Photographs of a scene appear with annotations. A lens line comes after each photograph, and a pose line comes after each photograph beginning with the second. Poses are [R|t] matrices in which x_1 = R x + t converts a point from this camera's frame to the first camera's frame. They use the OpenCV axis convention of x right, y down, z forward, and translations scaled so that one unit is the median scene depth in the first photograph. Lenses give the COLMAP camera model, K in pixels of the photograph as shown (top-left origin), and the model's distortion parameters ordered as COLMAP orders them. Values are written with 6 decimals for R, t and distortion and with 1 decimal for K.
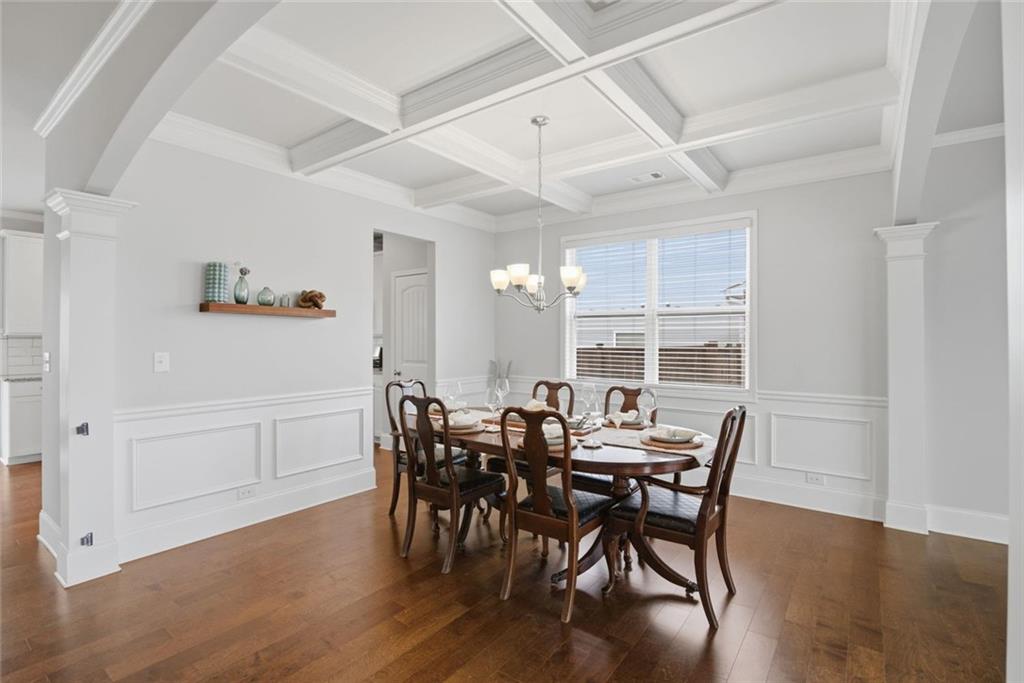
lens RADIAL K [[476.3, 0, 518.8], [0, 476.3, 334.5], [0, 0, 1]] dist [-0.016072, 0.000240]
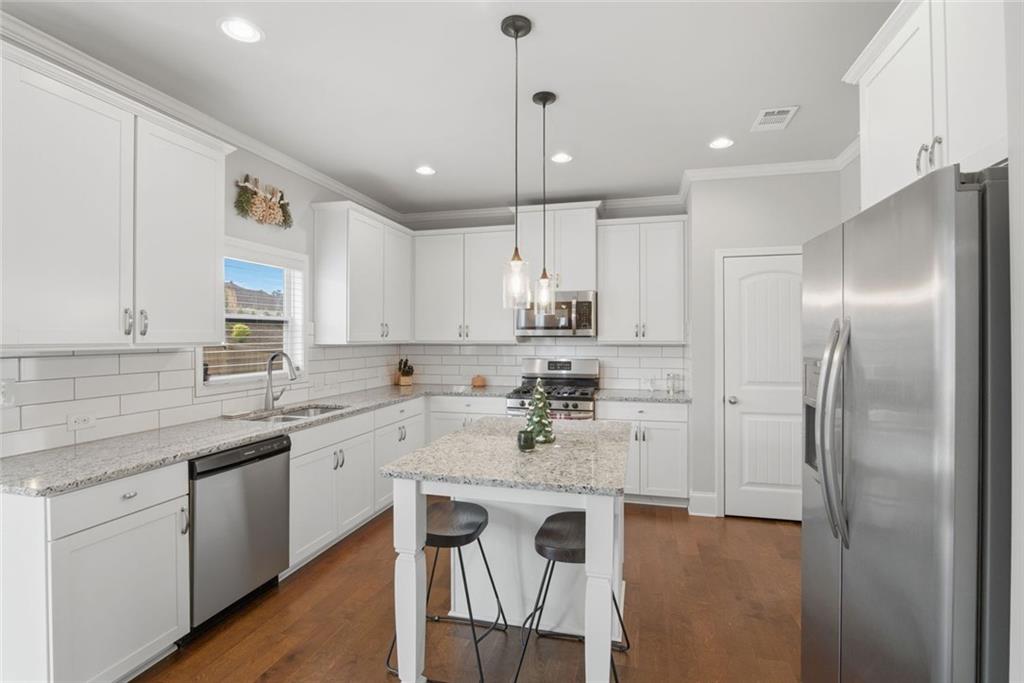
lens RADIAL K [[476.3, 0, 515.1], [0, 476.3, 337.8], [0, 0, 1]] dist [-0.016072, 0.000240]
pose [[0.931436, -0.000057, 0.363906, -1.025912], [-0.003114, 0.999962, 0.008125, -0.017084], [-0.363893, -0.008701, 0.931400, 0.645337]]
